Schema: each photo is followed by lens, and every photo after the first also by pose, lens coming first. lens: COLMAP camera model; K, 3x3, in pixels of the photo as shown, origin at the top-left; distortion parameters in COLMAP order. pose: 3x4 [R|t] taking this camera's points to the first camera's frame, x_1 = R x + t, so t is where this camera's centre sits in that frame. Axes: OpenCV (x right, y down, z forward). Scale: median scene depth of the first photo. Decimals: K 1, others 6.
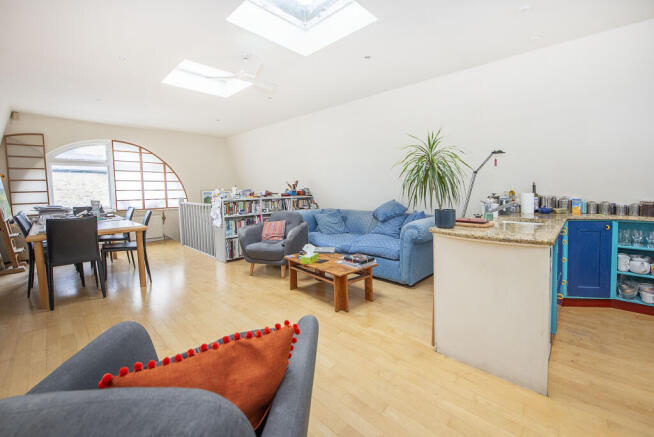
lens RADIAL K [[270.6, 0, 327.0], [0, 270.6, 218.5], [0, 0, 1]] dist [-0.001579, -0.000277]
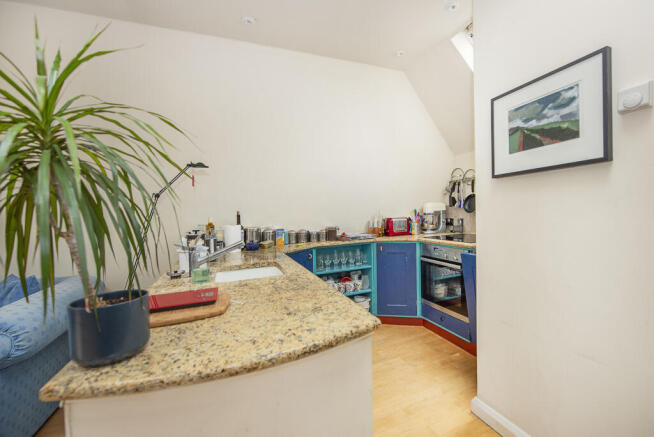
lens RADIAL K [[270.6, 0, 327.0], [0, 270.6, 218.5], [0, 0, 1]] dist [-0.001579, -0.000277]
pose [[0.452537, -0.038782, 0.890902, 0.199051], [0.140598, 0.989661, -0.028336, -0.060635], [-0.880592, 0.138082, 0.453311, 0.457211]]
